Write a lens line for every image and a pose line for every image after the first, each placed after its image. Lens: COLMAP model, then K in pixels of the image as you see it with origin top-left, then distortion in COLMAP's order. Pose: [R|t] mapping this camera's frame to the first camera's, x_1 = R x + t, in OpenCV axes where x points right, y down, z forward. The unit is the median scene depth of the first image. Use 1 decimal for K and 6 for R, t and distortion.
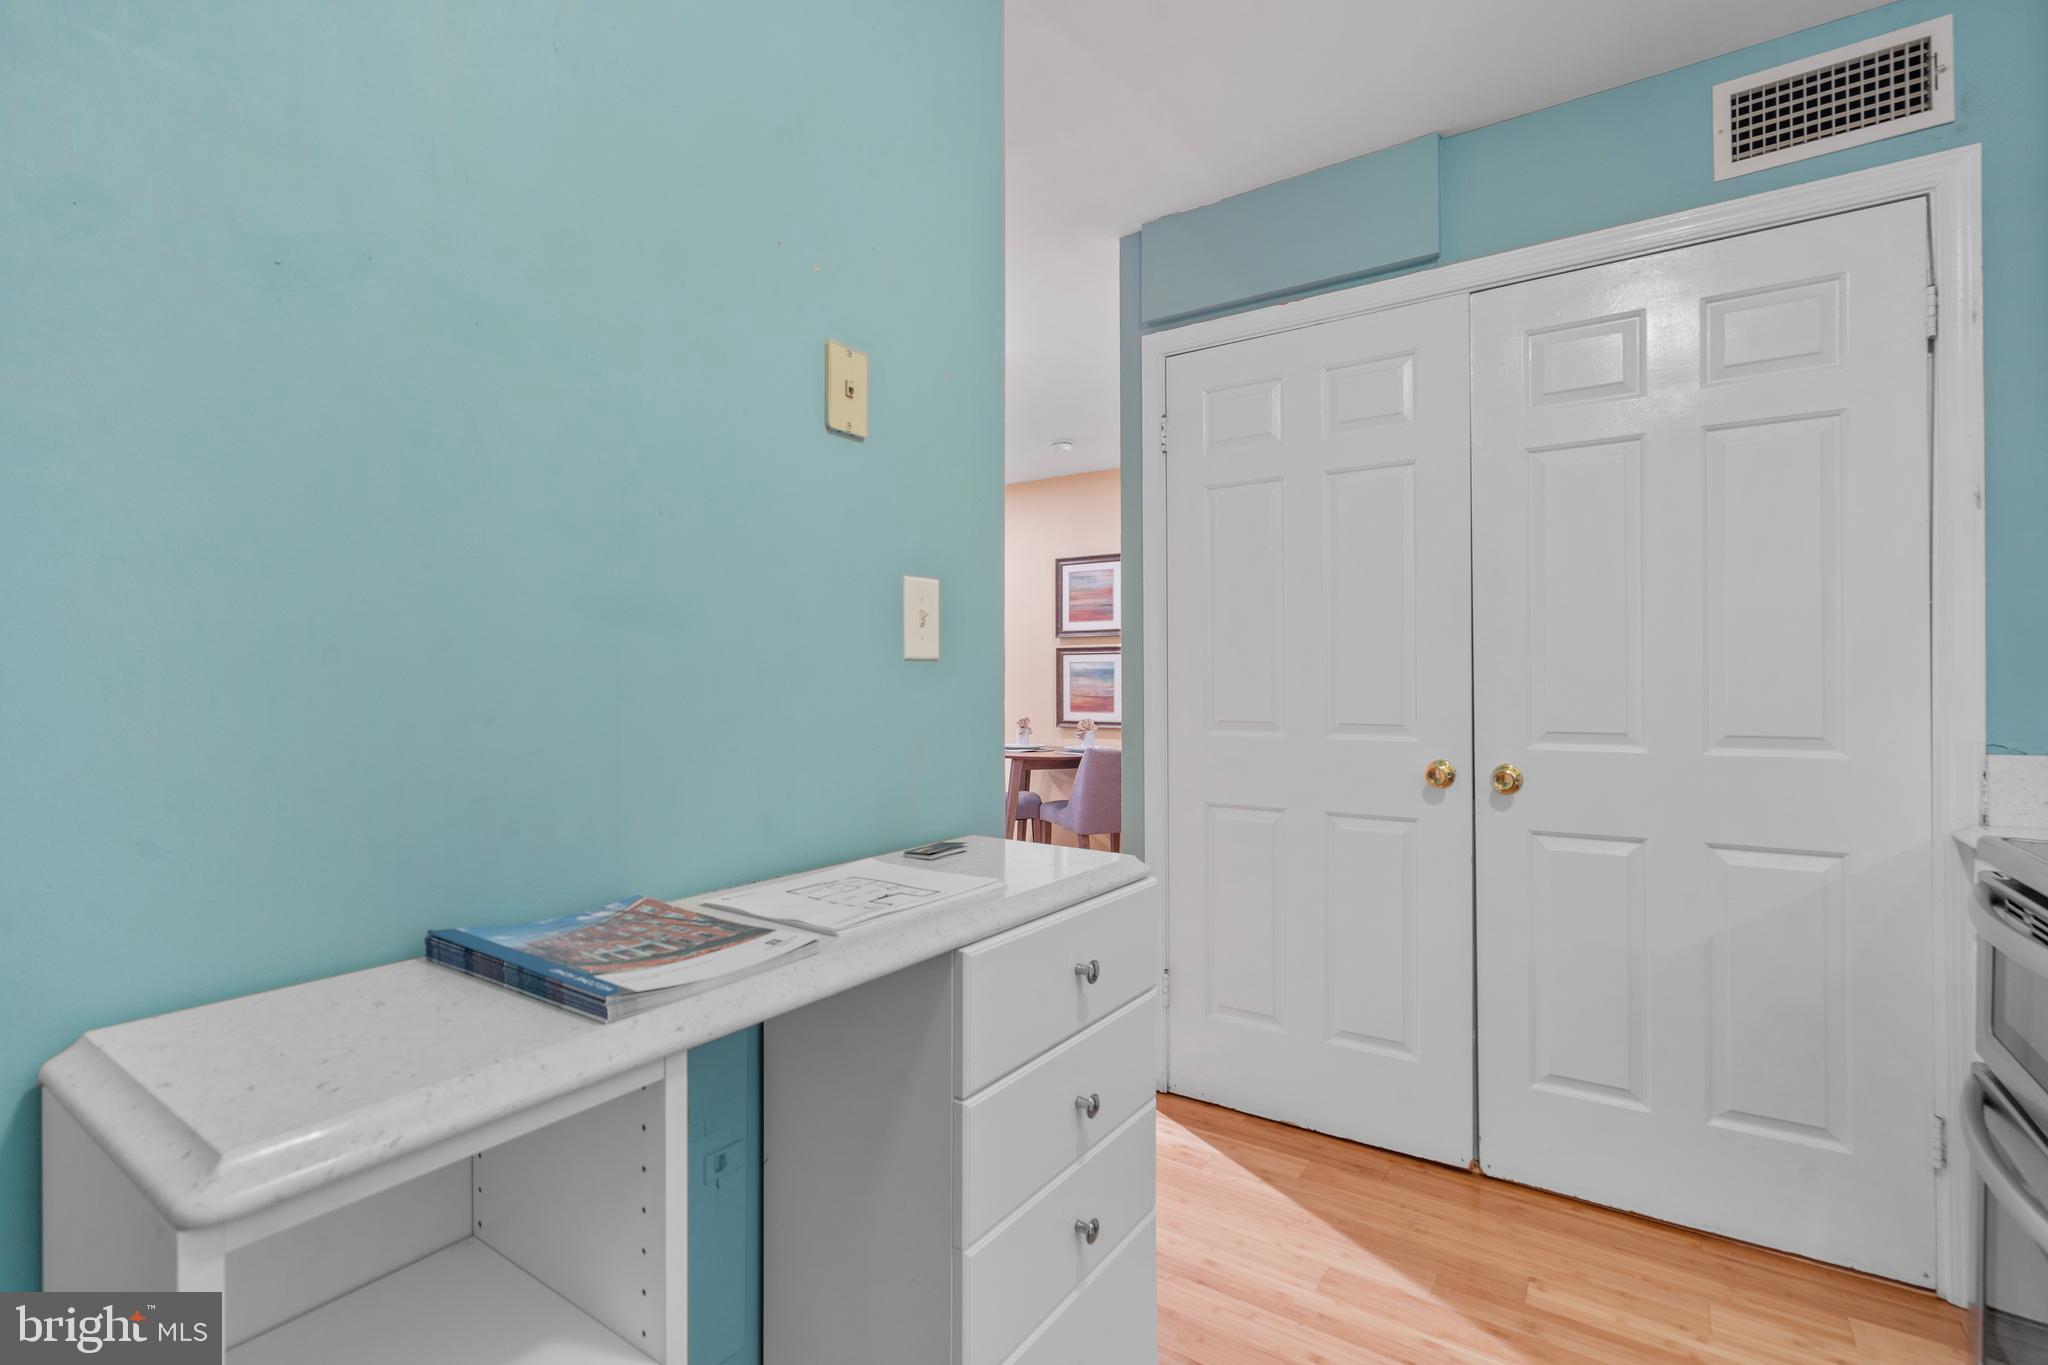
lens RADIAL K [[937.0, 0, 1029.3], [0, 937.0, 679.9], [0, 0, 1]] dist [-0.001712, -0.000374]
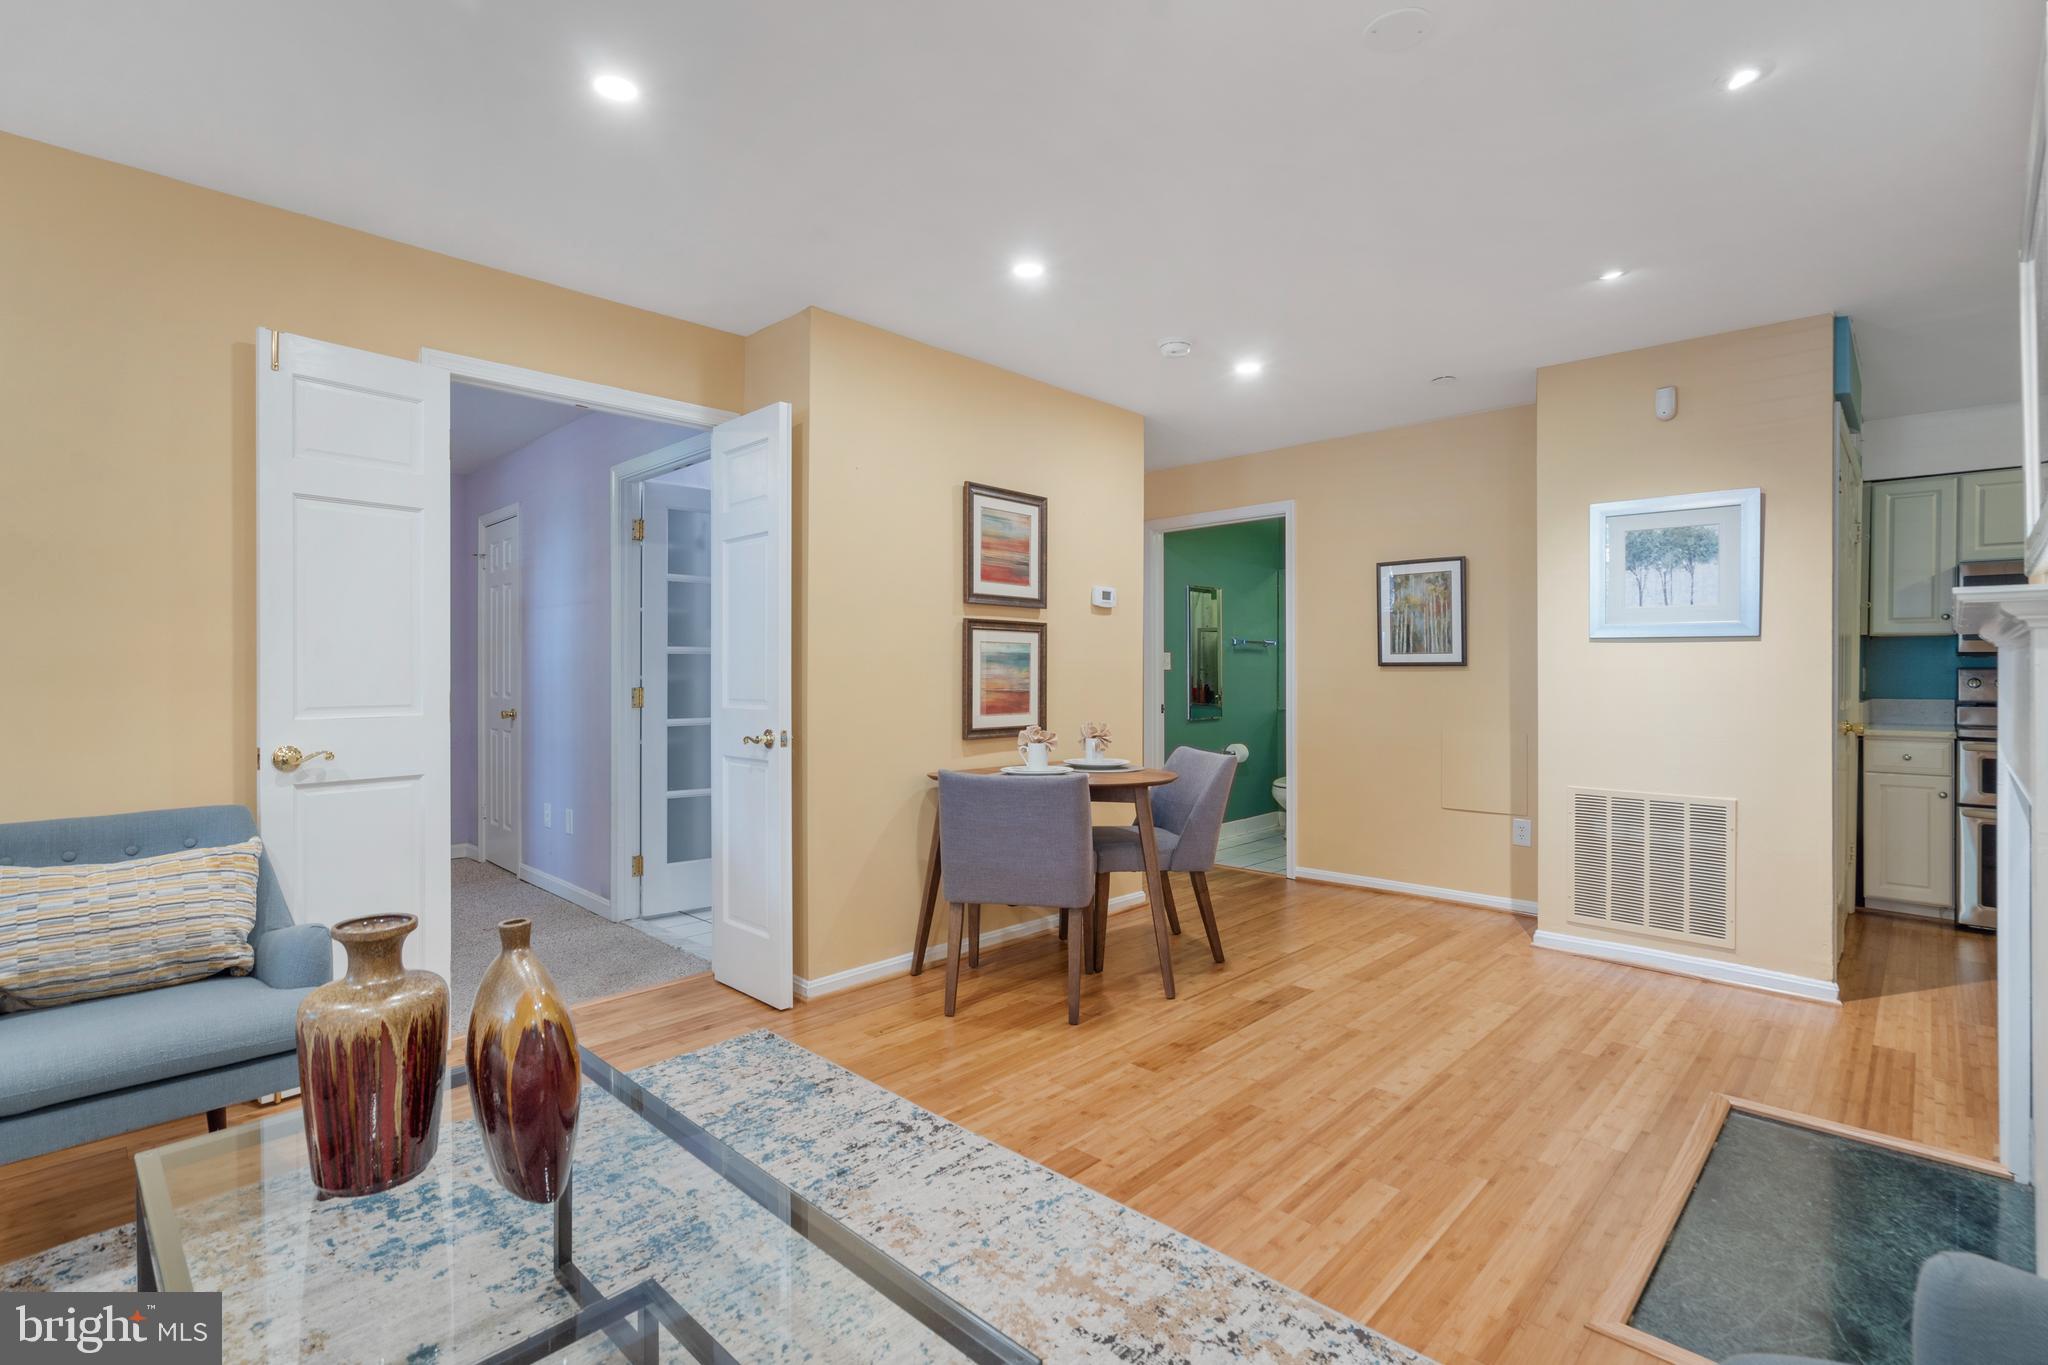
lens RADIAL K [[937.0, 0, 1004.6], [0, 937.0, 674.5], [0, 0, 1]] dist [-0.001712, -0.000374]
pose [[0.195127, 0.001664, 0.980777, -0.432021], [-0.001721, 0.999998, -0.001354, 0.004041], [-0.980777, -0.001423, 0.195129, 0.605297]]
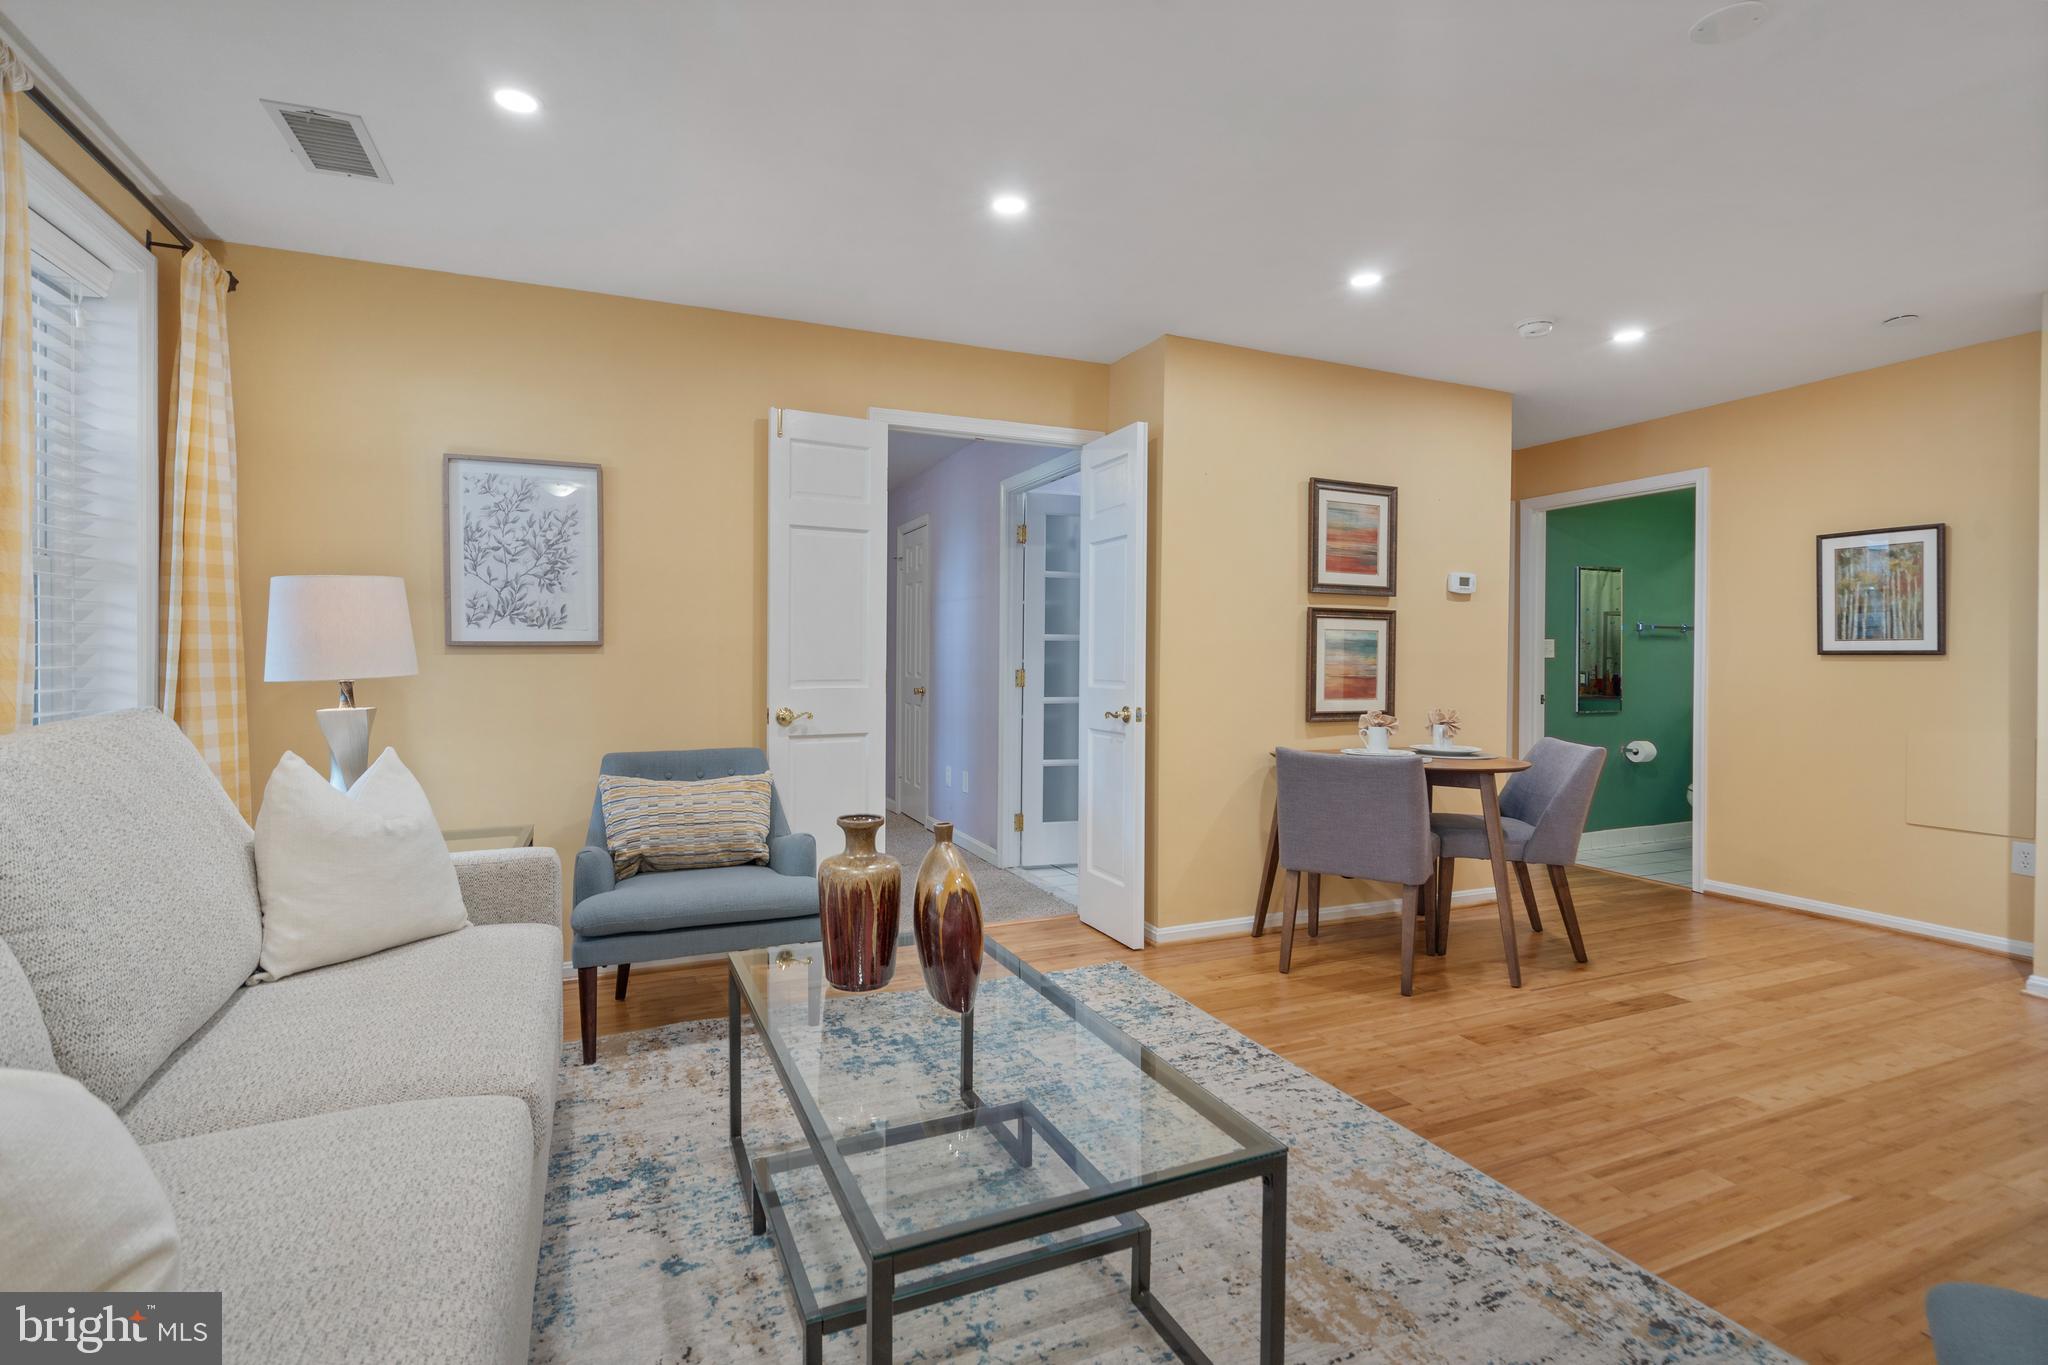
lens RADIAL K [[937.0, 0, 1003.3], [0, 937.0, 670.3], [0, 0, 1]] dist [-0.001712, -0.000374]
pose [[0.553805, -0.004068, 0.832637, -0.479012], [-0.009920, 0.999885, 0.011483, 0.004525], [-0.832587, -0.014619, 0.553701, 0.575932]]
